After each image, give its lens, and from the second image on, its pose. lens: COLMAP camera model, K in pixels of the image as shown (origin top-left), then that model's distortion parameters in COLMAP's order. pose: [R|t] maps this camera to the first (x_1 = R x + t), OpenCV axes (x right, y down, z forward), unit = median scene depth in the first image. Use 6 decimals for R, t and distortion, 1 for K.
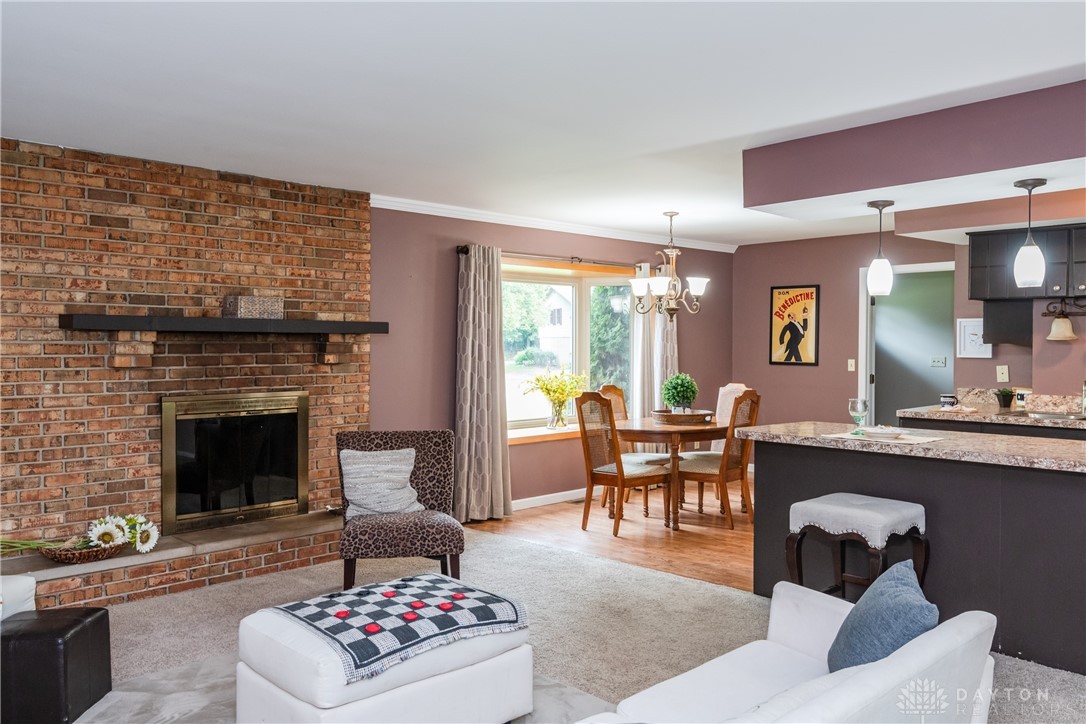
lens RADIAL K [[822.3, 0, 543.0], [0, 822.3, 362.0], [0, 0, 1]] dist [0.008808, -0.006418]
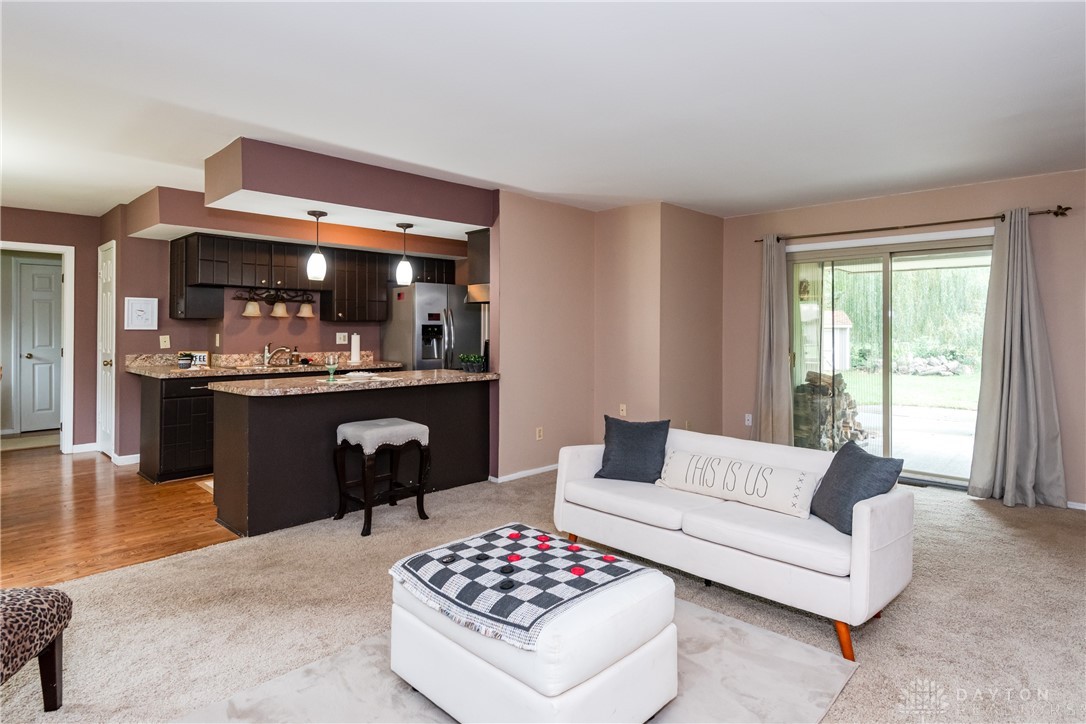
lens RADIAL K [[594.6, 0, 546.4], [0, 594.6, 333.4], [0, 0, 1]] dist [0.001212, 0.000034]
pose [[-0.041504, -0.006172, 0.999119, -0.554241], [0.018030, 0.999813, 0.006925, 0.007457], [-0.998976, 0.018302, -0.041385, 0.614041]]
